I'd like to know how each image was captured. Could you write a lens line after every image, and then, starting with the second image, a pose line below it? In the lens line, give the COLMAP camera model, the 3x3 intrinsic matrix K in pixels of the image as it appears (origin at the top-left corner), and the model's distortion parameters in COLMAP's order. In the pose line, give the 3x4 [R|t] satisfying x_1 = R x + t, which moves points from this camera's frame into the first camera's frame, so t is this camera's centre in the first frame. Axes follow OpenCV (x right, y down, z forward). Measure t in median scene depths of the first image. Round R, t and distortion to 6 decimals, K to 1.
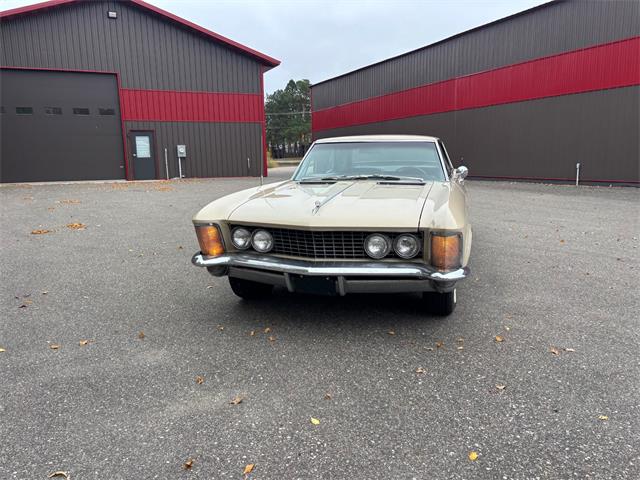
lens RADIAL K [[488.1, 0, 321.4], [0, 488.1, 249.2], [0, 0, 1]] dist [0.038729, -0.042690]
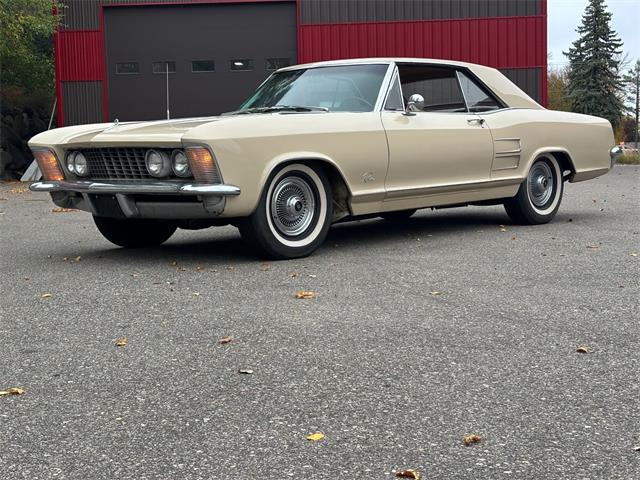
lens RADIAL K [[1029.3, 0, 322.4], [0, 1029.3, 237.2], [0, 0, 1]] dist [0.086782, 0.000000]
pose [[0.888426, 0.028571, -0.458130, 1.203809], [-0.076334, 0.993360, -0.086080, 0.257704], [0.452628, 0.111446, 0.884707, -0.561343]]
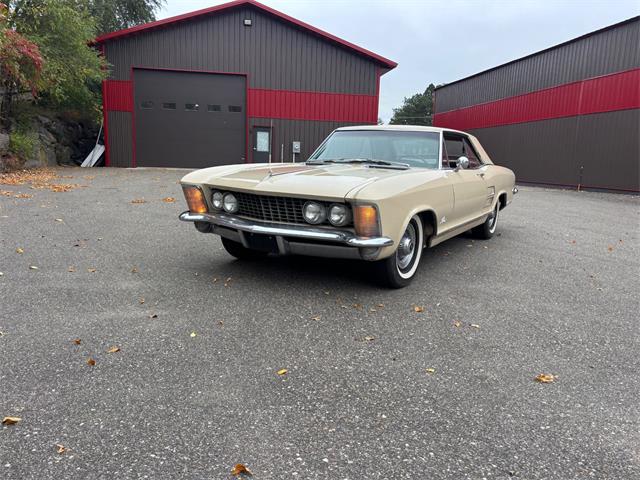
lens RADIAL K [[488.1, 0, 319.3], [0, 488.1, 241.7], [0, 0, 1]] dist [0.038729, -0.042690]
pose [[0.959871, 0.095421, -0.263707, 0.392612], [-0.101168, 0.994835, -0.008266, 0.062006], [0.261557, 0.034613, 0.964567, -0.078449]]
